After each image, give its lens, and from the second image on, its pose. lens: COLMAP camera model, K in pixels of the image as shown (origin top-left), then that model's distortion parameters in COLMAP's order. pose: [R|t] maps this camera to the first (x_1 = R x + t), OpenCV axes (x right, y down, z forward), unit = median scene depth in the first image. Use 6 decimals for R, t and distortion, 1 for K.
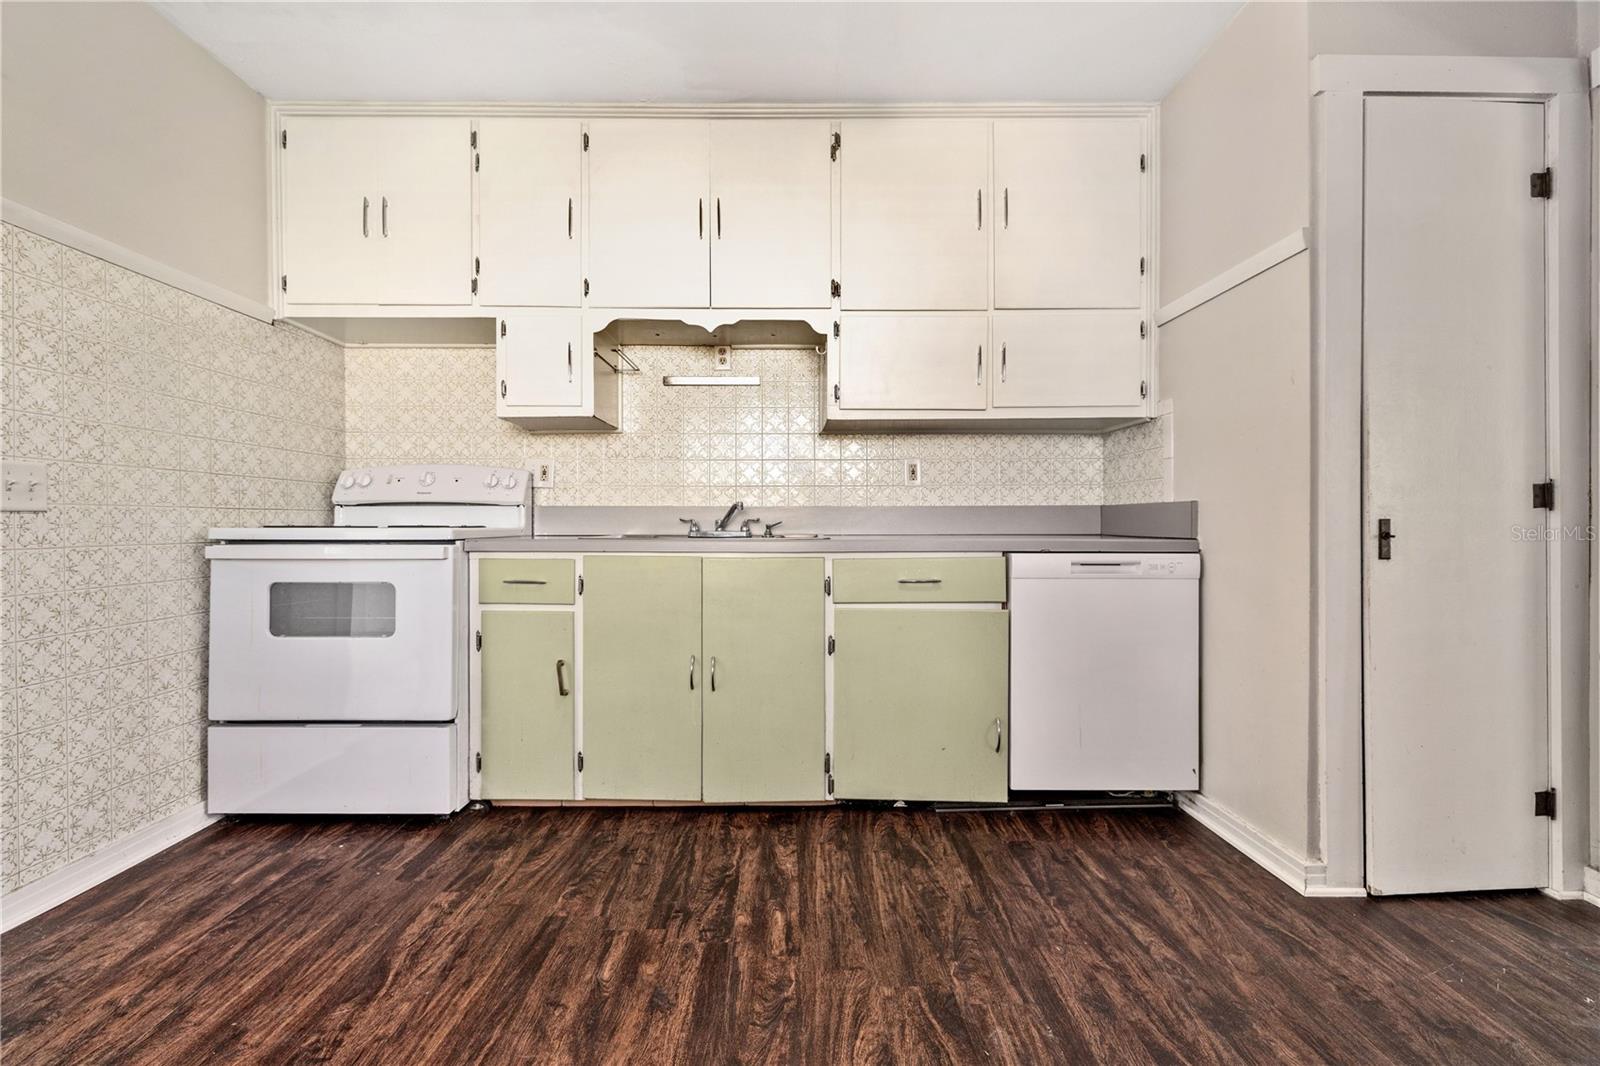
lens RADIAL K [[679.9, 0, 794.8], [0, 679.9, 525.3], [0, 0, 1]] dist [-0.000014, -0.000206]
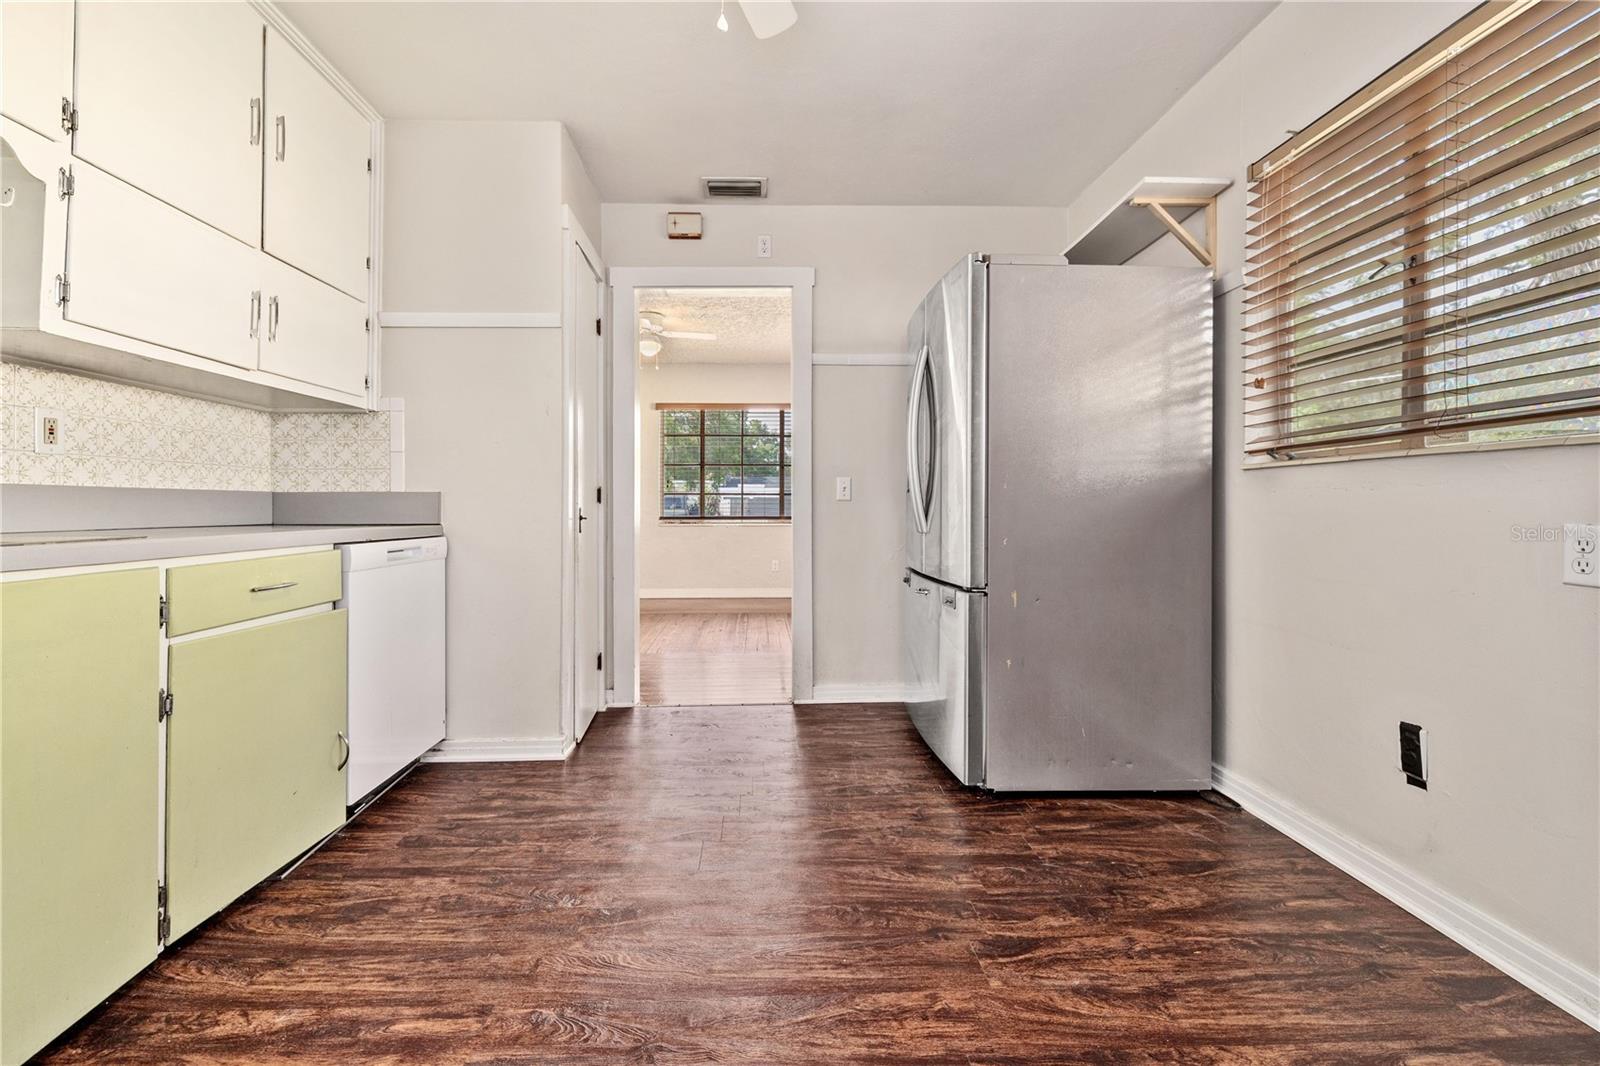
lens RADIAL K [[679.9, 0, 785.2], [0, 679.9, 500.0], [0, 0, 1]] dist [-0.000014, -0.000206]
pose [[-0.034834, 0.013412, 0.999303, -0.661819], [0.008835, 0.999875, -0.013112, -0.000908], [-0.999354, 0.008372, -0.034948, 0.486237]]
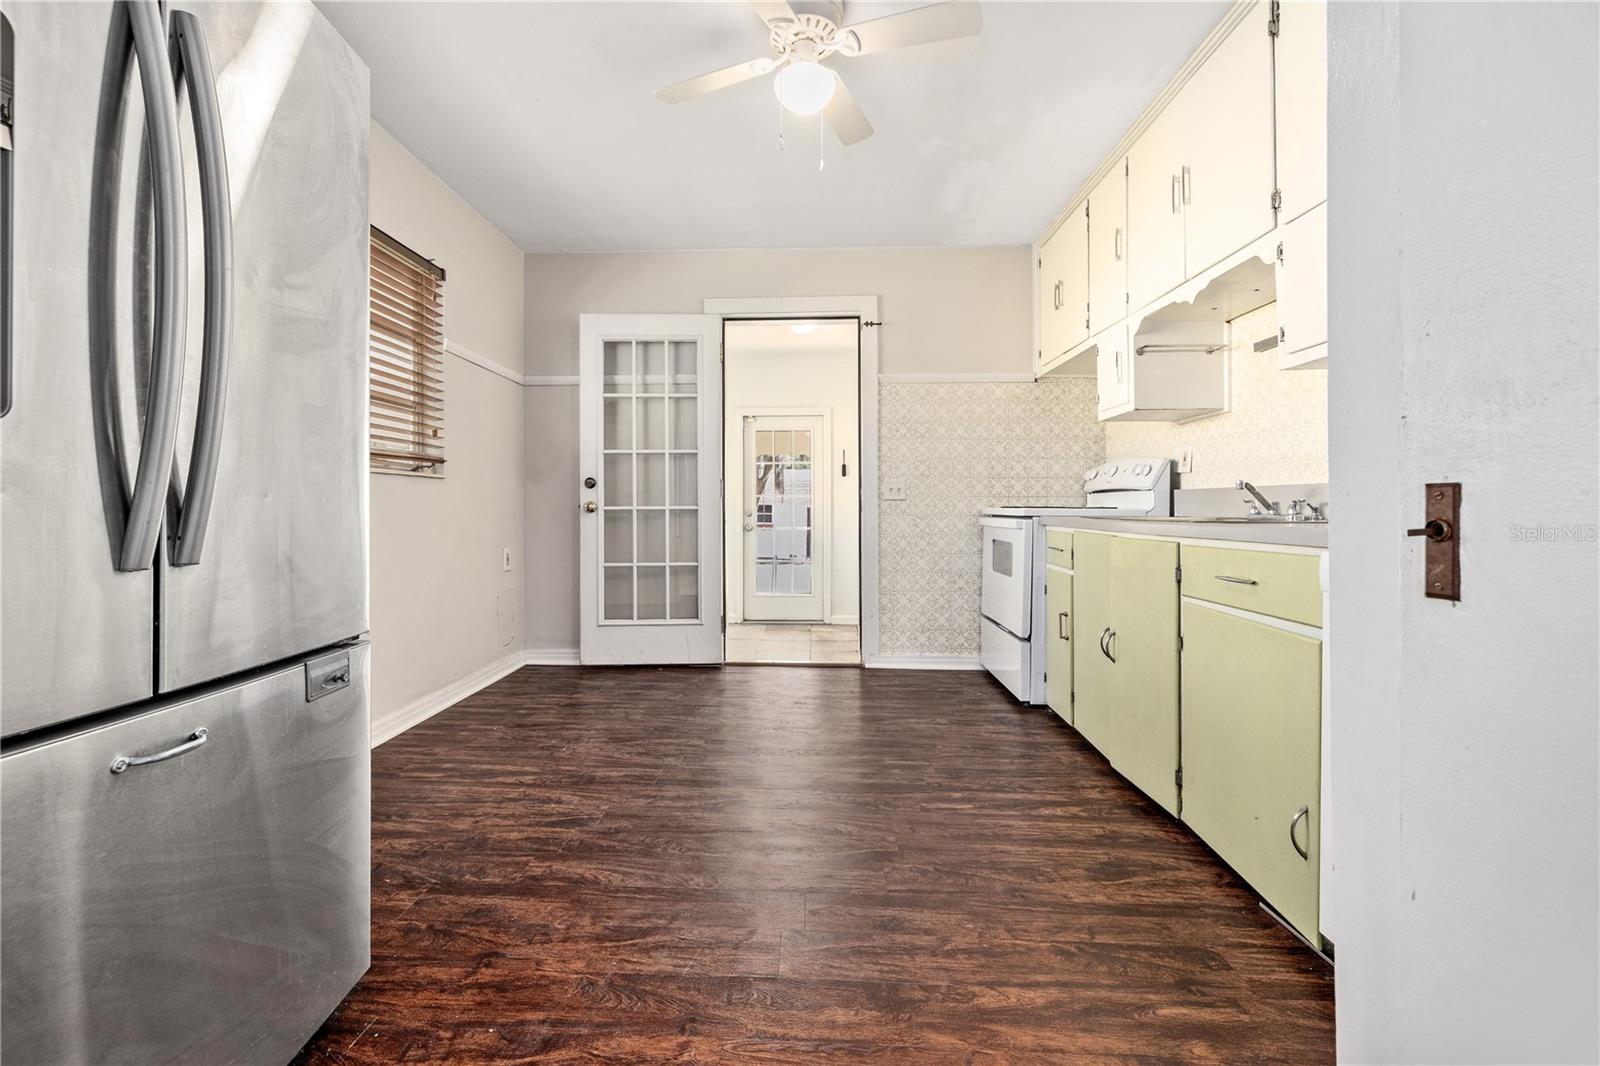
lens RADIAL K [[679.9, 0, 749.8], [0, 679.9, 500.5], [0, 0, 1]] dist [-0.000014, -0.000206]
pose [[-0.100109, -0.008810, -0.994938, 1.075938], [-0.008810, 0.999929, -0.007968, 0.004942], [0.994938, 0.007967, -0.100179, 0.584983]]
